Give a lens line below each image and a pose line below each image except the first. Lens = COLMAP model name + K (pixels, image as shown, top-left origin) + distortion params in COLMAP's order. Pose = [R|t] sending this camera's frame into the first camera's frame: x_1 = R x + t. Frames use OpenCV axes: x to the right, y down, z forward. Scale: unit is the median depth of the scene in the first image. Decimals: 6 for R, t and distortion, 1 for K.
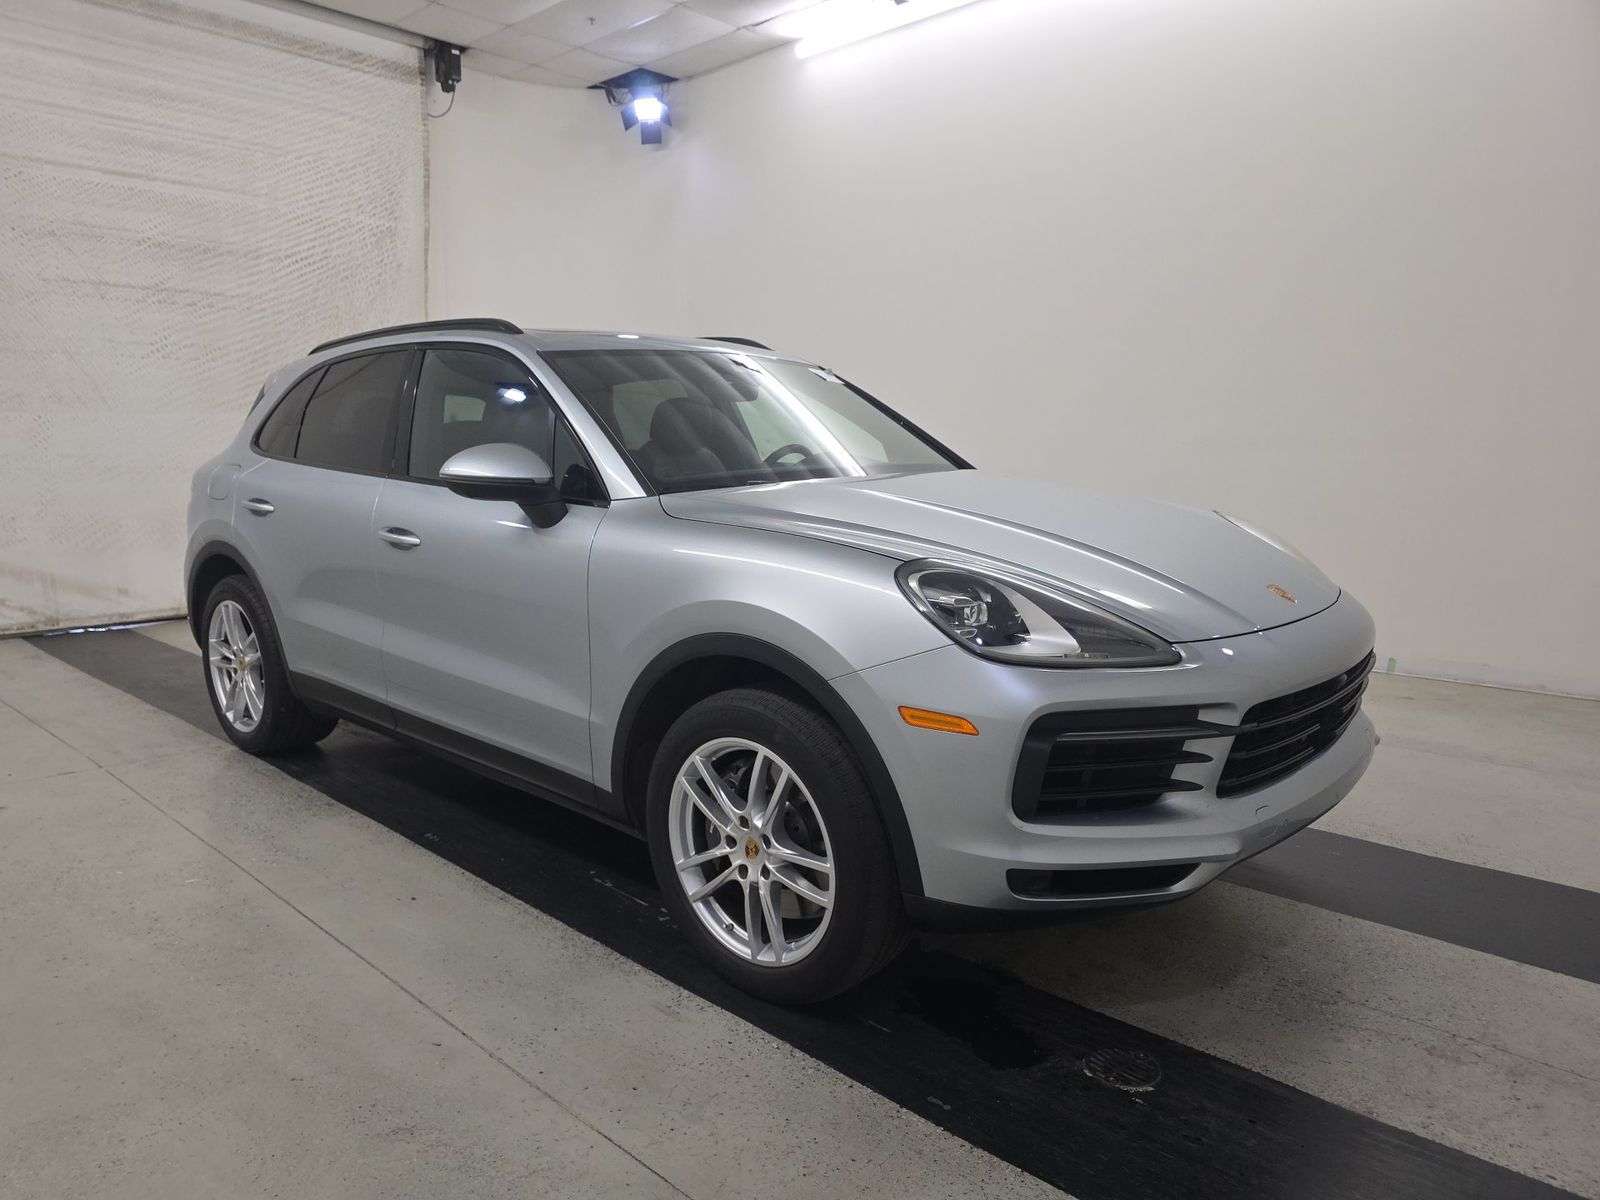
lens RADIAL K [[1081.9, 0, 803.7], [0, 1081.9, 604.8], [0, 0, 1]] dist [0.024632, -0.021949]
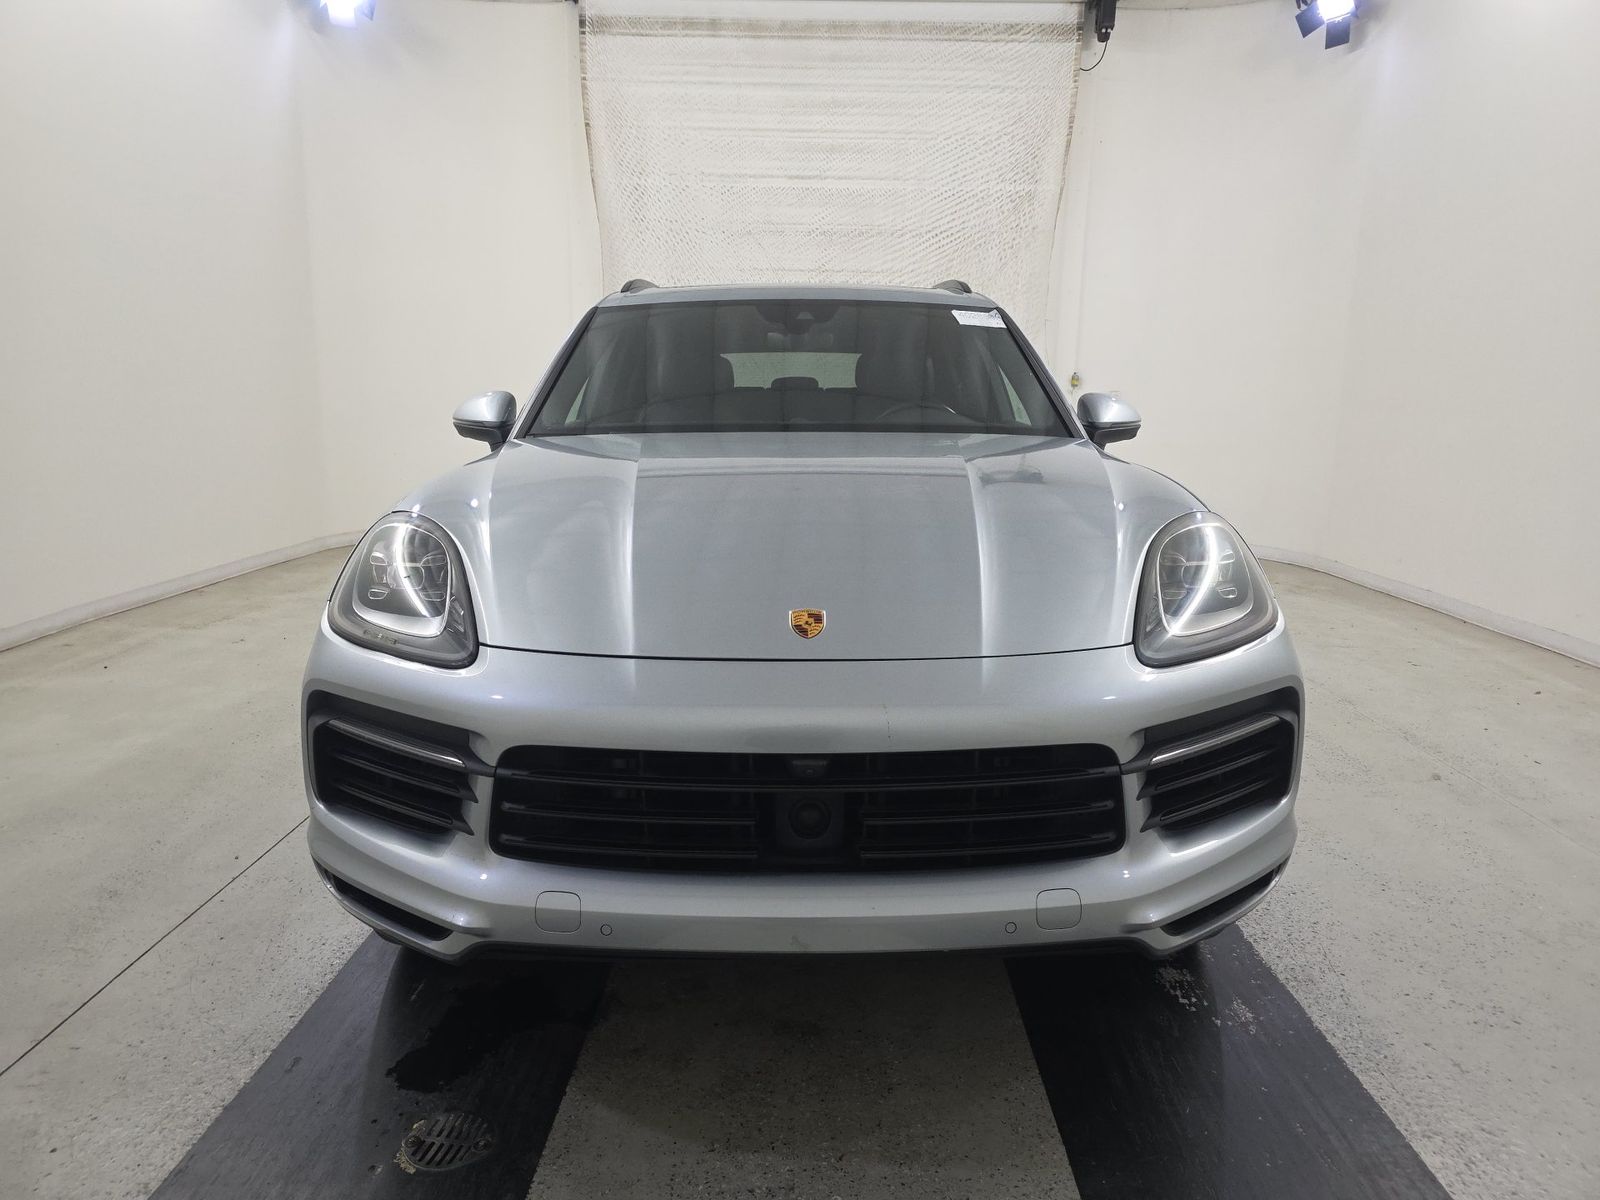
lens RADIAL K [[1081.9, 0, 805.2], [0, 1081.9, 593.1], [0, 0, 1]] dist [0.024632, -0.021949]
pose [[0.675288, 0.139151, -0.724309, 0.290091], [-0.124188, 0.989472, 0.074310, -0.024302], [0.727024, 0.039770, 0.685459, 0.173074]]
